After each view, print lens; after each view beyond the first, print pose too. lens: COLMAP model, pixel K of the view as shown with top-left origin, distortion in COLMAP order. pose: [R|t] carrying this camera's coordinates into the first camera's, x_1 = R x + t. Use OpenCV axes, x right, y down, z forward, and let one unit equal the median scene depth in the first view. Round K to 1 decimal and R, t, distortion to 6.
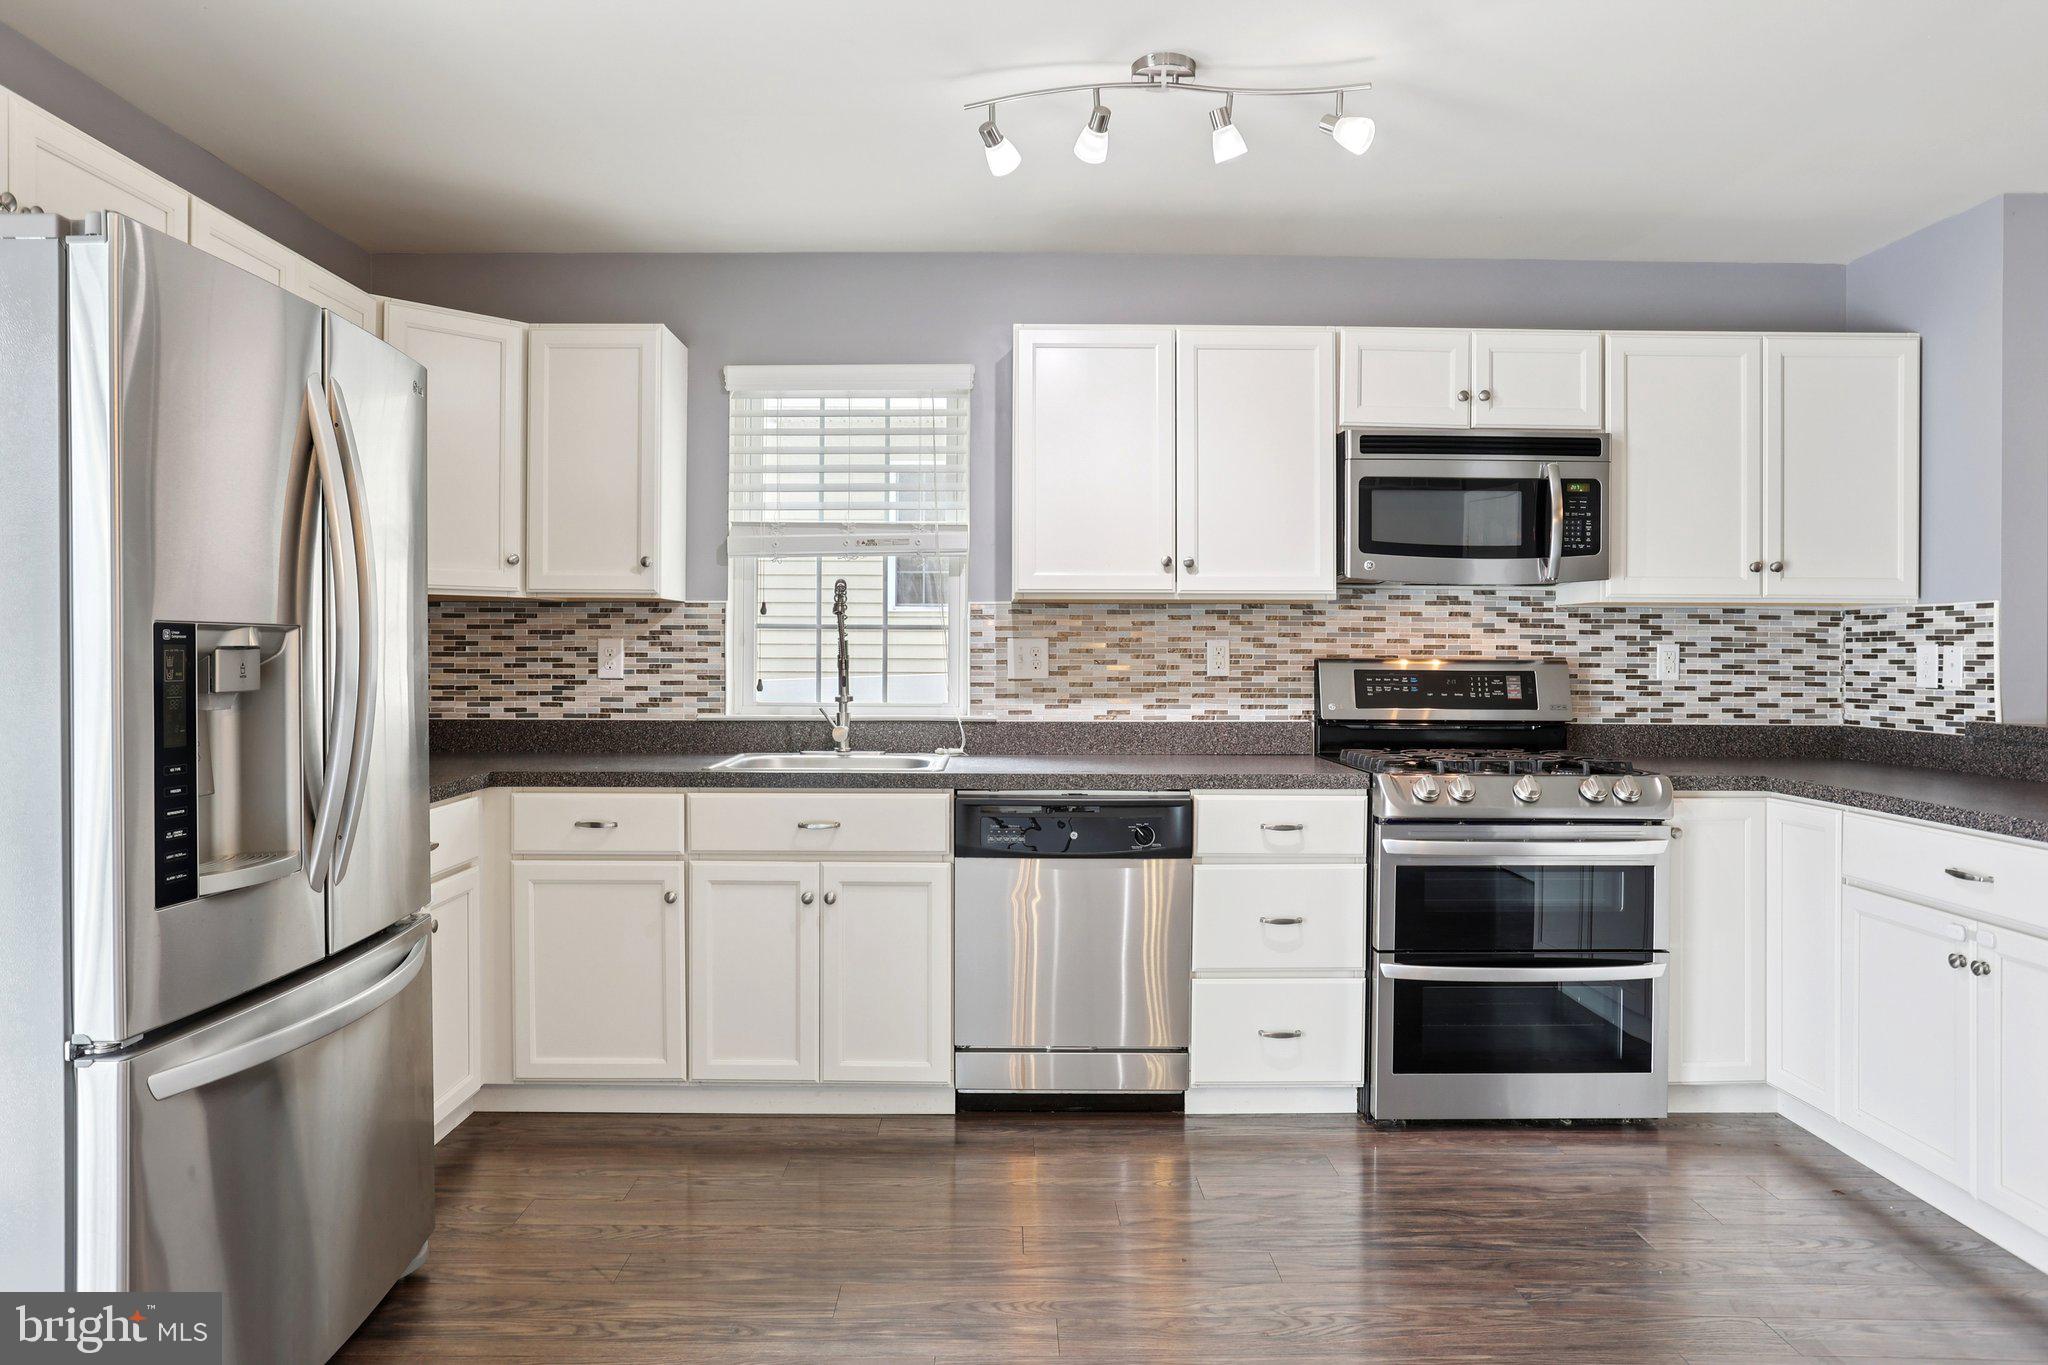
lens RADIAL K [[1291.8, 0, 1004.4], [0, 1291.8, 650.1], [0, 0, 1]] dist [-0.060422, 0.057074]
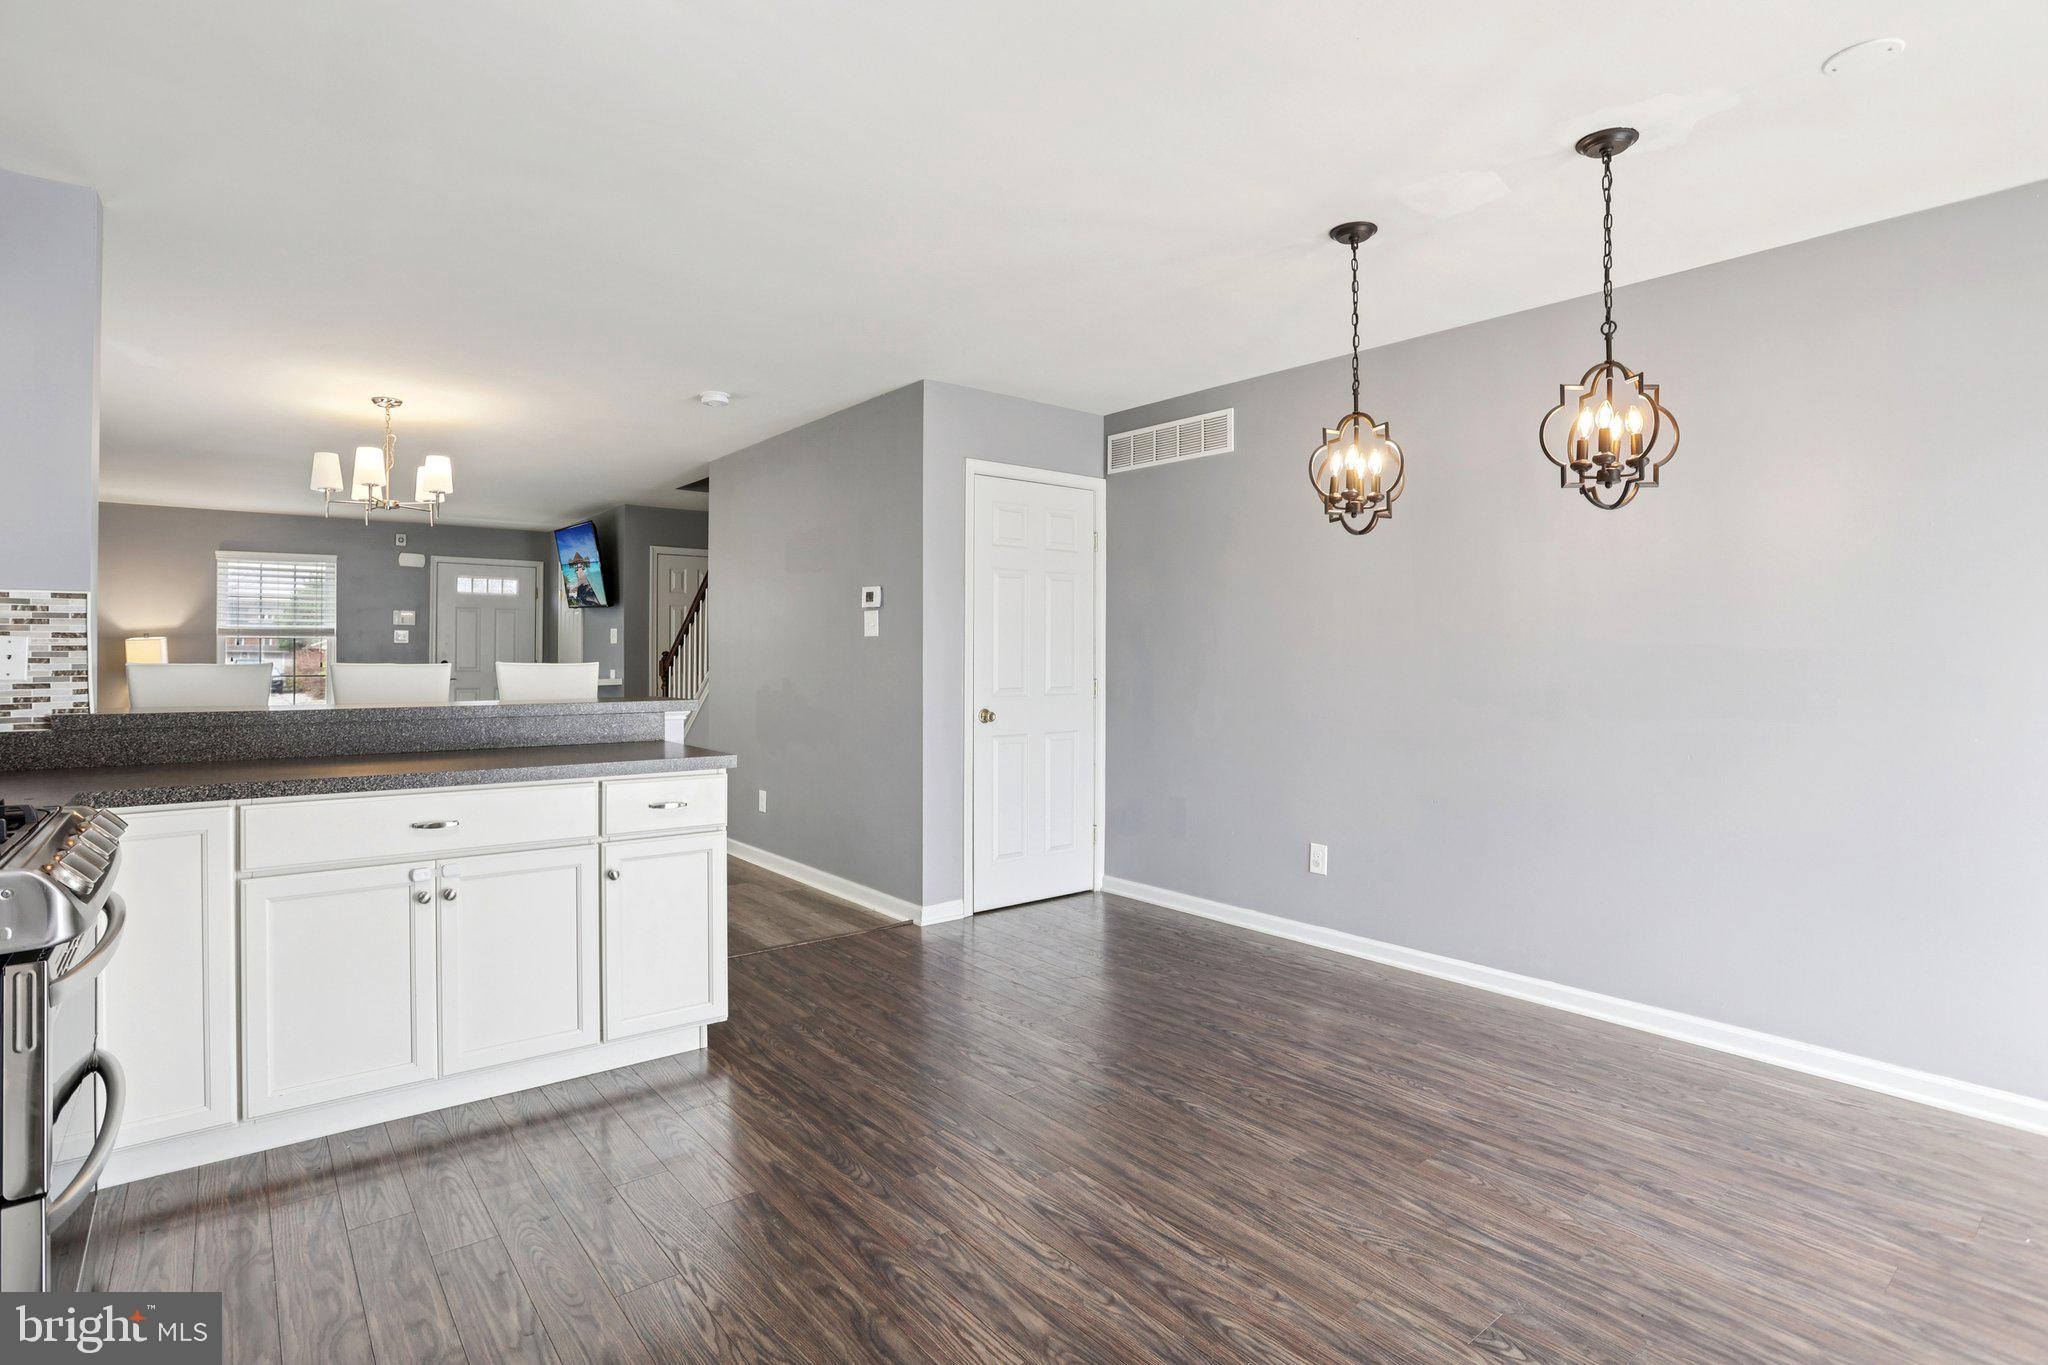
lens RADIAL K [[1008.0, 0, 1011.0], [0, 1008.0, 646.3], [0, 0, 1]] dist [-0.072506, 0.034127]
pose [[-0.620207, -0.002413, 0.784434, -0.247398], [-0.008263, 0.999960, -0.003458, 0.000488], [-0.784394, -0.008627, -0.620202, 0.819844]]
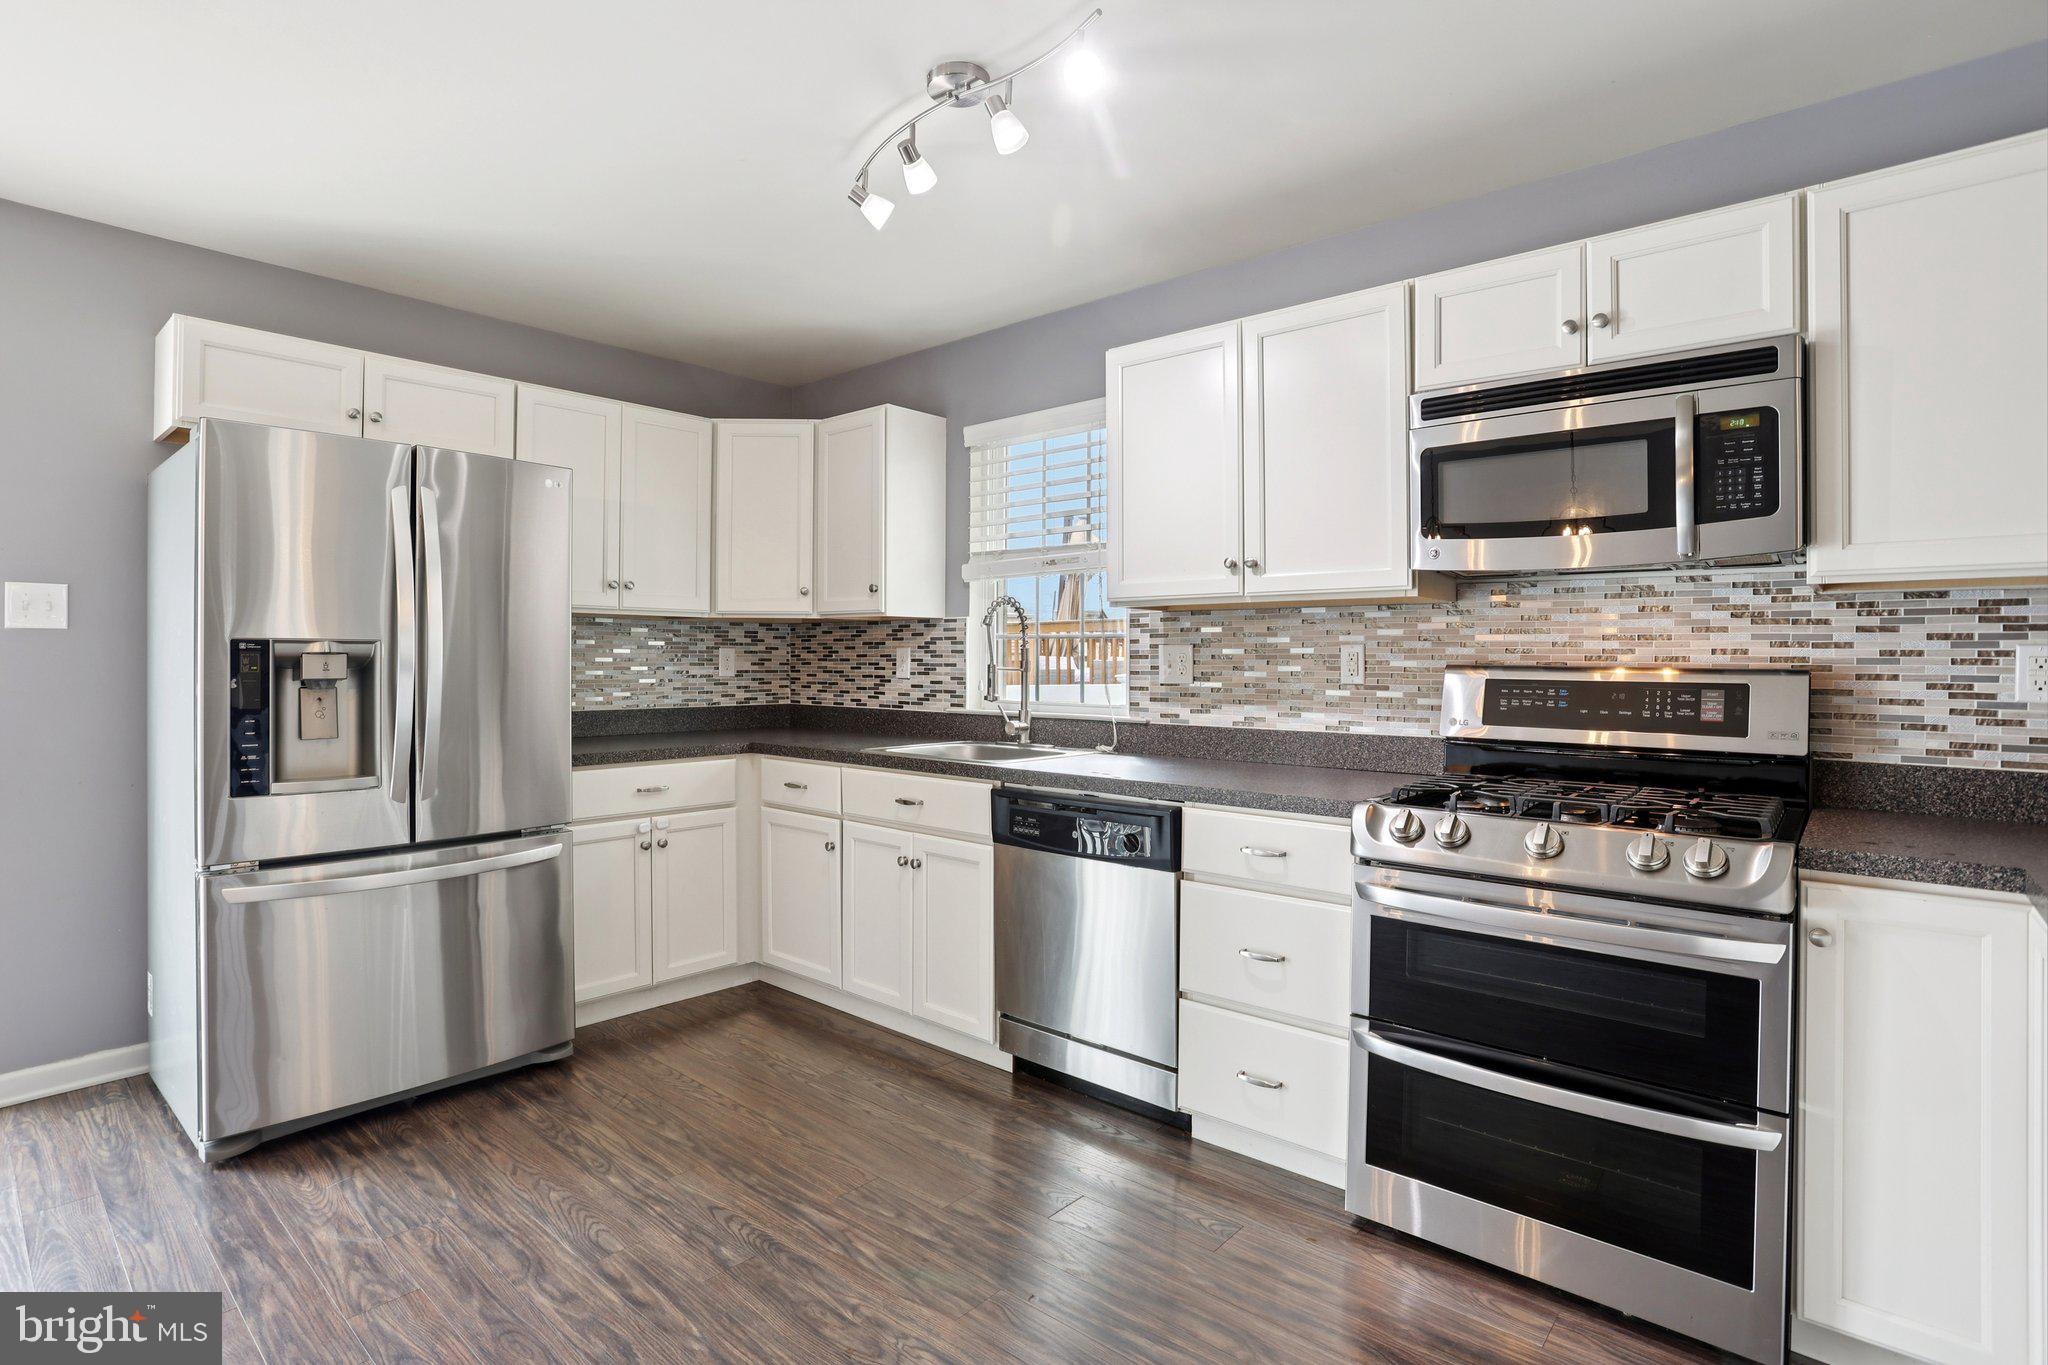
lens RADIAL K [[1012.7, 0, 1009.3], [0, 1012.7, 657.3], [0, 0, 1]] dist [-0.074671, 0.035586]
pose [[0.743610, -0.000999, -0.668613, 0.493013], [-0.000781, 0.999997, -0.002363, 0.003032], [0.668613, 0.002279, 0.743607, 0.320711]]
